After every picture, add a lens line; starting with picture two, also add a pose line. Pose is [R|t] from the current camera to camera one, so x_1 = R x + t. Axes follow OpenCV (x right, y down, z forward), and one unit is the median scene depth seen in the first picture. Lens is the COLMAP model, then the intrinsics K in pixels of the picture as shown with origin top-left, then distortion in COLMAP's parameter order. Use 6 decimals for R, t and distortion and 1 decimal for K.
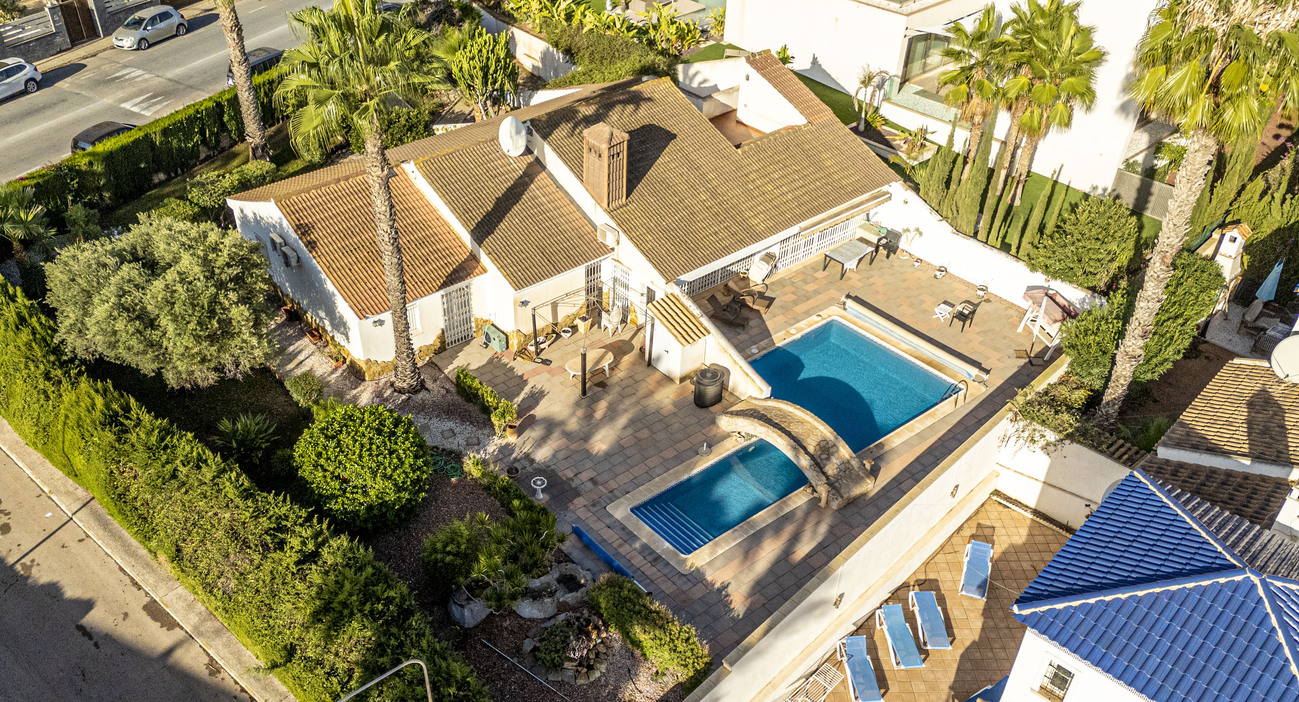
lens RADIAL K [[1081.6, 0, 550.7], [0, 1081.6, 419.0], [0, 0, 1]] dist [-0.001182, -0.006735]
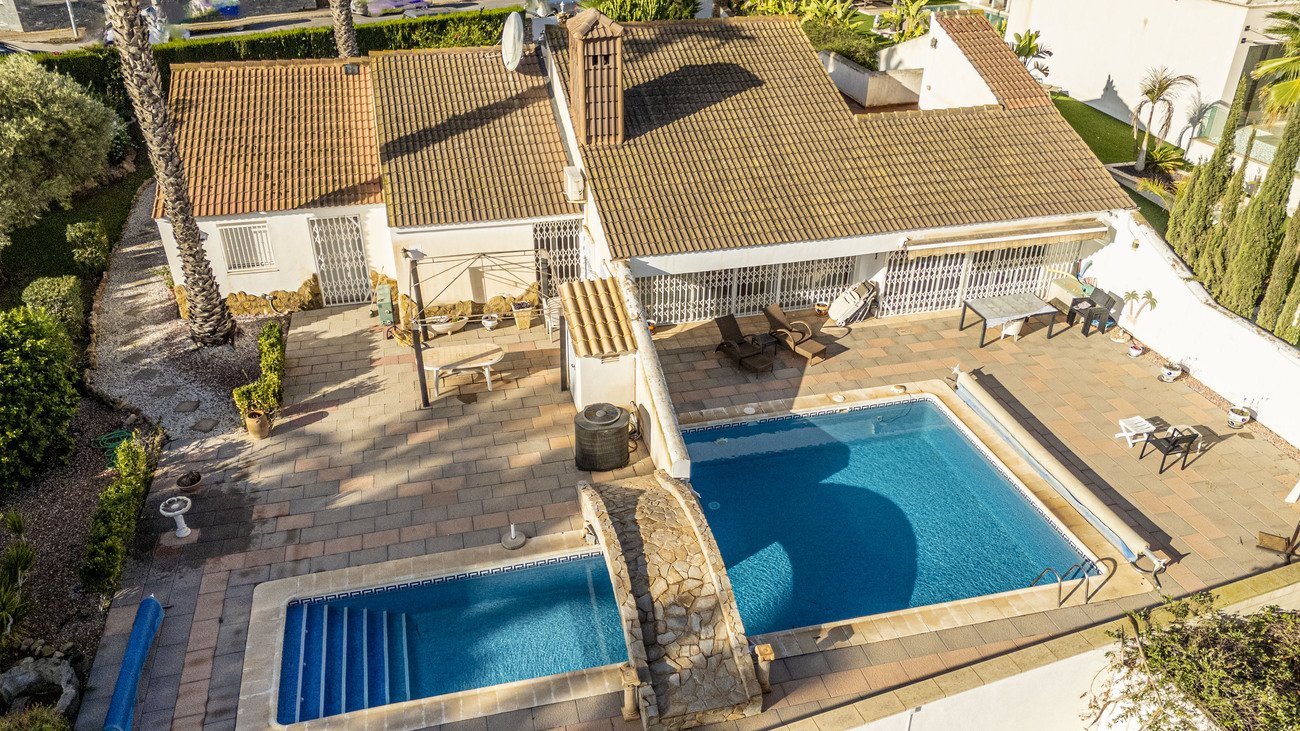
lens RADIAL K [[964.4, 0, 650.0], [0, 964.4, 365.5], [0, 0, 1]] dist [0.068179, -0.069464]
pose [[0.919465, 0.212732, -0.330650, 0.304969], [-0.261251, 0.959045, -0.109458, -0.015942], [0.293823, 0.187026, 0.937384, 0.494470]]
